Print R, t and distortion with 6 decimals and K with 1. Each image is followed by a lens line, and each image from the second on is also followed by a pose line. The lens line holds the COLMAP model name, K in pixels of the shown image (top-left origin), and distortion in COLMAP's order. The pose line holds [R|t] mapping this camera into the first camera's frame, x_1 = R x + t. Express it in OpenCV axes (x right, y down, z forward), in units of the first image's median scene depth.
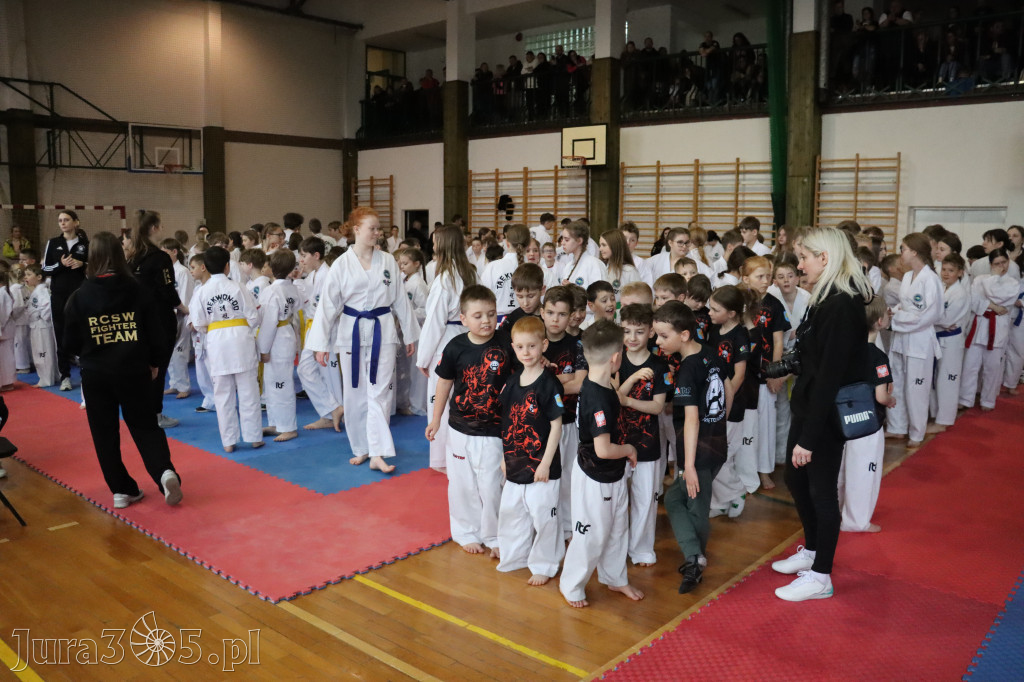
lens RADIAL K [[840.7, 0, 512.0], [0, 840.7, 349.7], [0, 0, 1]] dist [-0.182199, 0.155378]
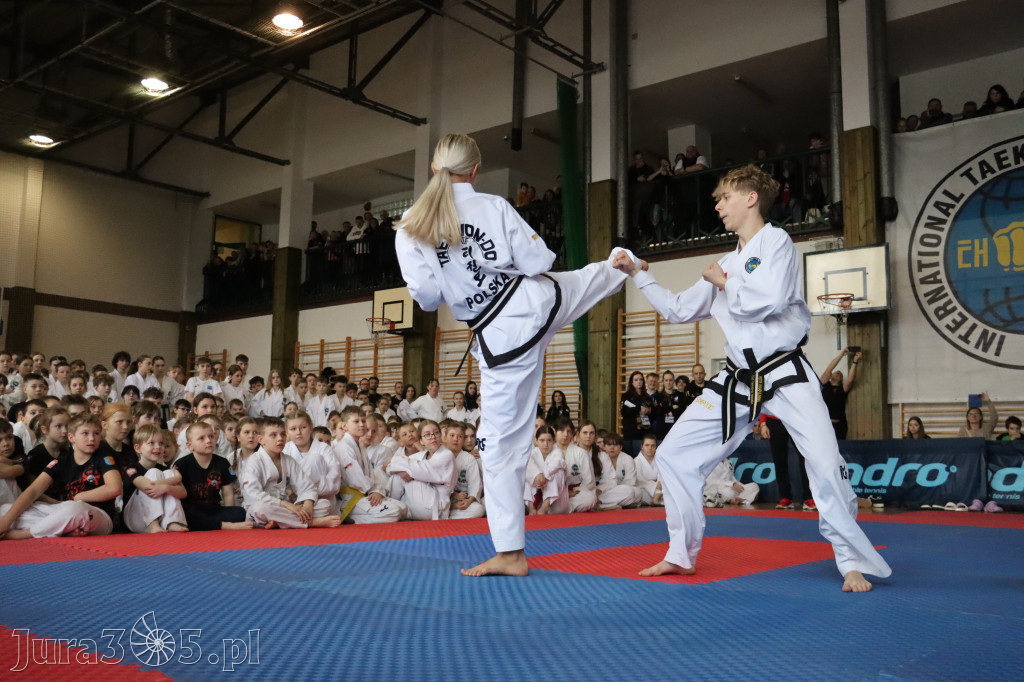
lens RADIAL K [[964.1, 0, 512.0], [0, 964.1, 341.0], [0, 0, 1]] dist [-0.143881, 0.227470]
pose [[0.999864, 0.012287, 0.010984, 0.200333], [-0.008966, 0.964735, -0.263069, 0.069067], [-0.013829, 0.262935, 0.964714, -0.029850]]
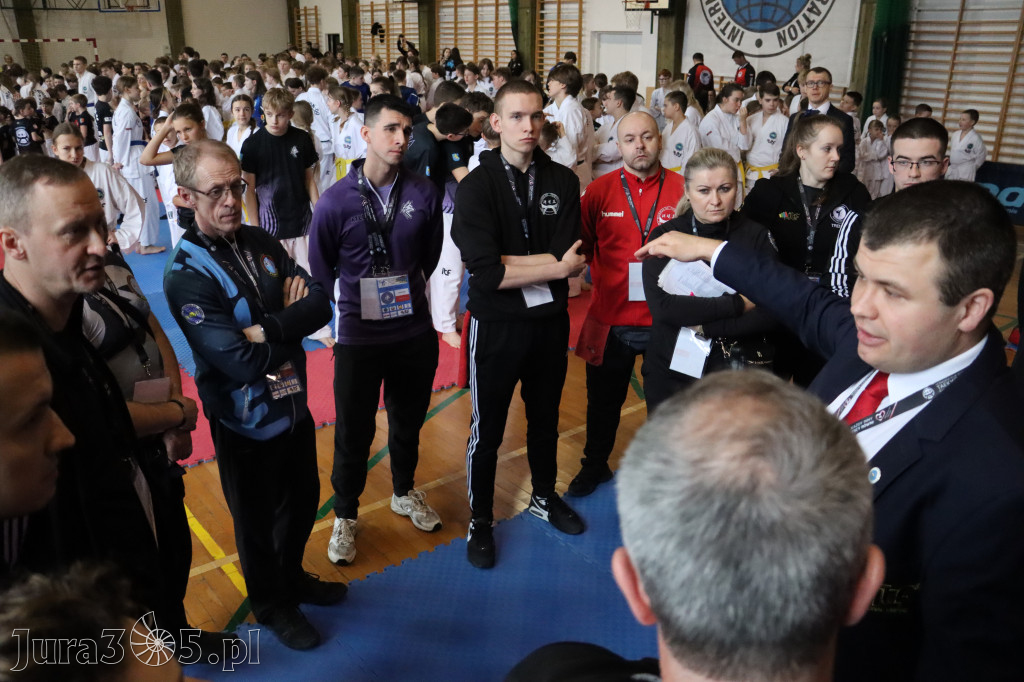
lens RADIAL K [[840.7, 0, 512.0], [0, 840.7, 349.7], [0, 0, 1]] dist [-0.182199, 0.155378]
pose [[0.984110, 0.074581, -0.161138, 0.484097], [-0.040226, 0.977560, 0.206783, 0.043399], [0.172944, -0.197015, 0.965026, -0.307663]]
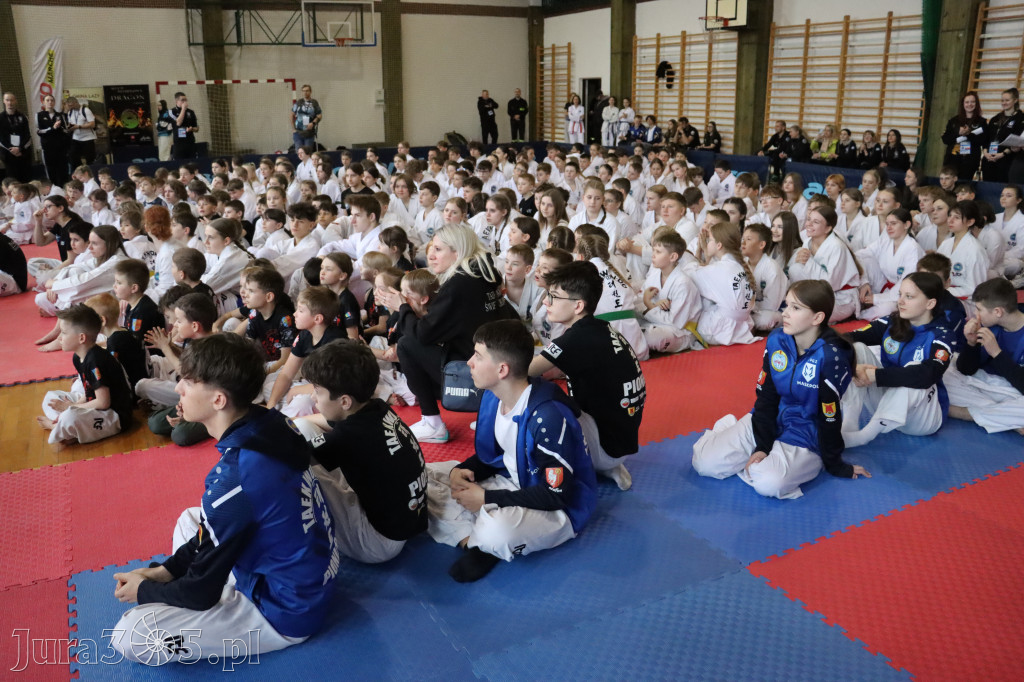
lens RADIAL K [[840.7, 0, 512.0], [0, 840.7, 349.7], [0, 0, 1]] dist [-0.182199, 0.155378]
pose [[0.931974, 0.092993, -0.350395, 0.205722], [-0.039969, 0.987005, 0.155637, -0.000775], [0.360315, -0.131045, 0.923580, 0.042912]]
